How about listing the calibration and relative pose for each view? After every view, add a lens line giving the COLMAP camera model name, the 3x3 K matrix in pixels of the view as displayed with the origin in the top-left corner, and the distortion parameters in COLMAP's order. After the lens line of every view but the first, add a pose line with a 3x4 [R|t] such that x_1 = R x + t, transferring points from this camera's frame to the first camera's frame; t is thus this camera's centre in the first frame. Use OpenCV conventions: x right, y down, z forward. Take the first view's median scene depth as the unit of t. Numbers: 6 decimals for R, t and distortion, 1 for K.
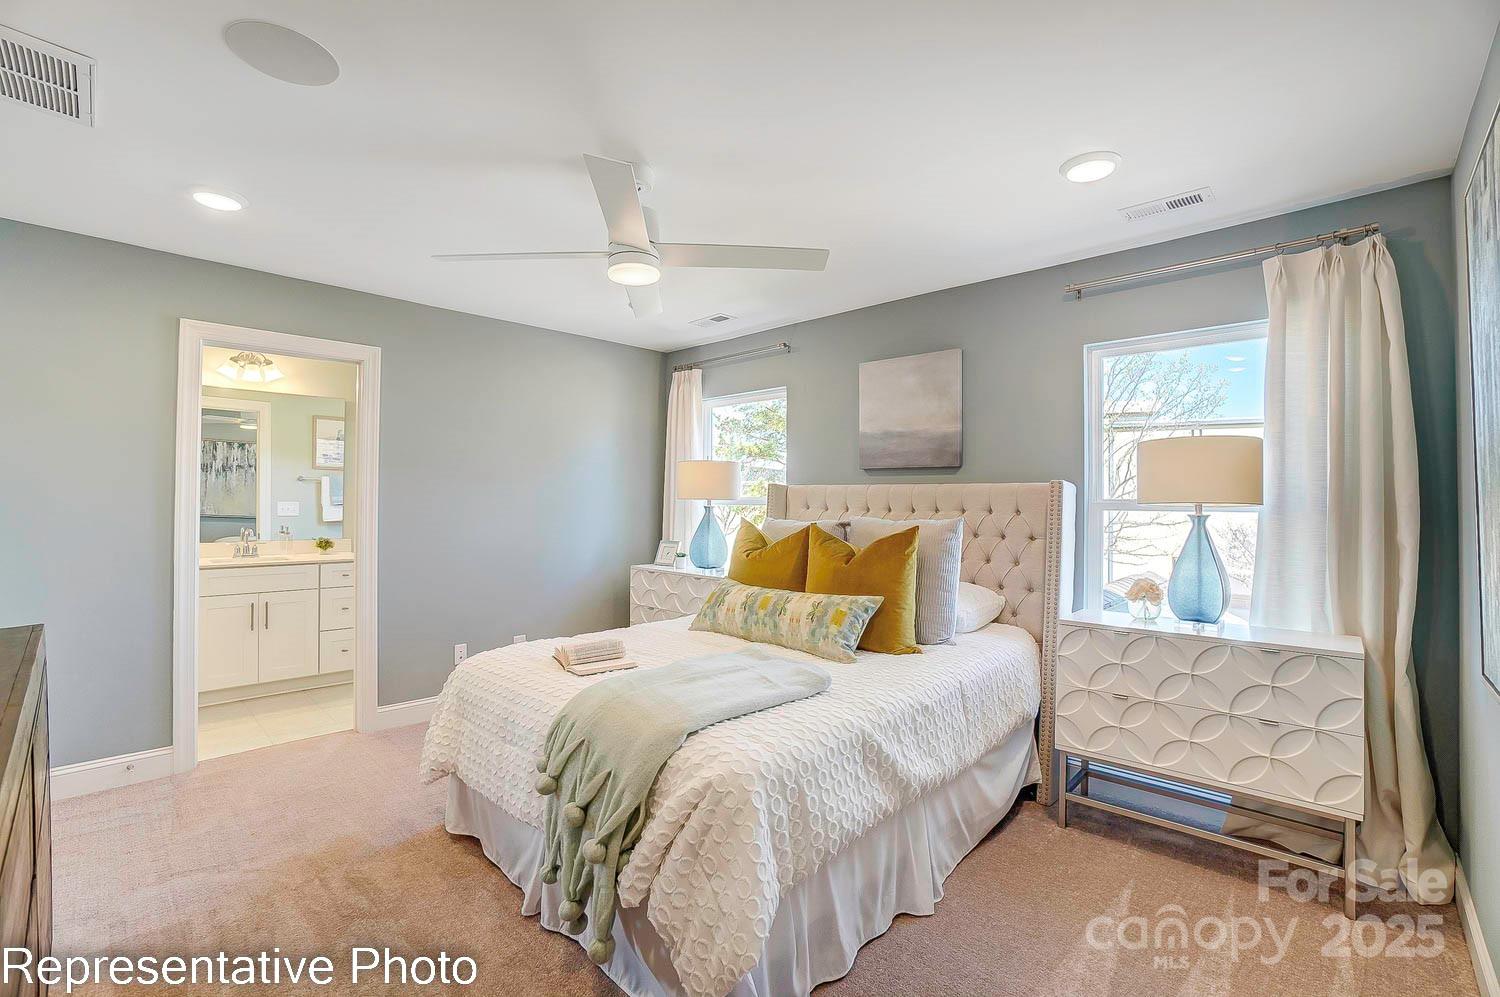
lens RADIAL K [[691.6, 0, 750.0], [0, 691.6, 498.5], [0, 0, 1]] dist [-0.039416, 0.000174]
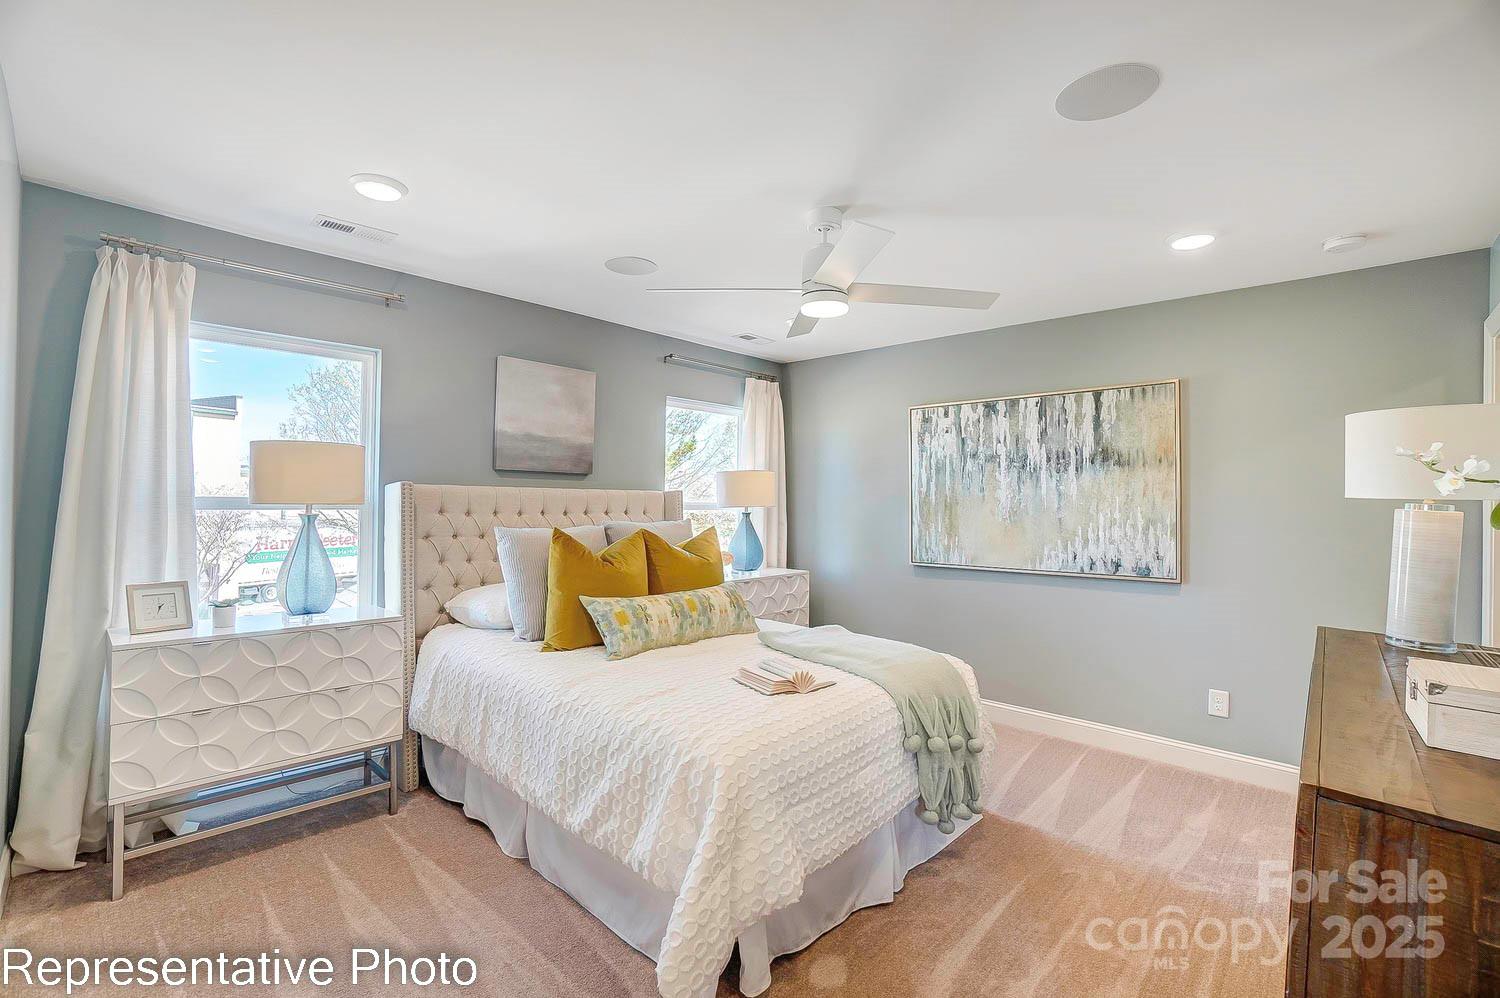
lens RADIAL K [[621.9, 0, 750.0], [0, 621.9, 499.0], [0, 0, 1]] dist [-0.048031, 0.000051]
pose [[-0.008265, 0.001517, 0.999965, -0.675660], [-0.007582, 0.999970, -0.001579, -0.004983], [-0.999937, -0.007594, -0.008253, 0.682547]]
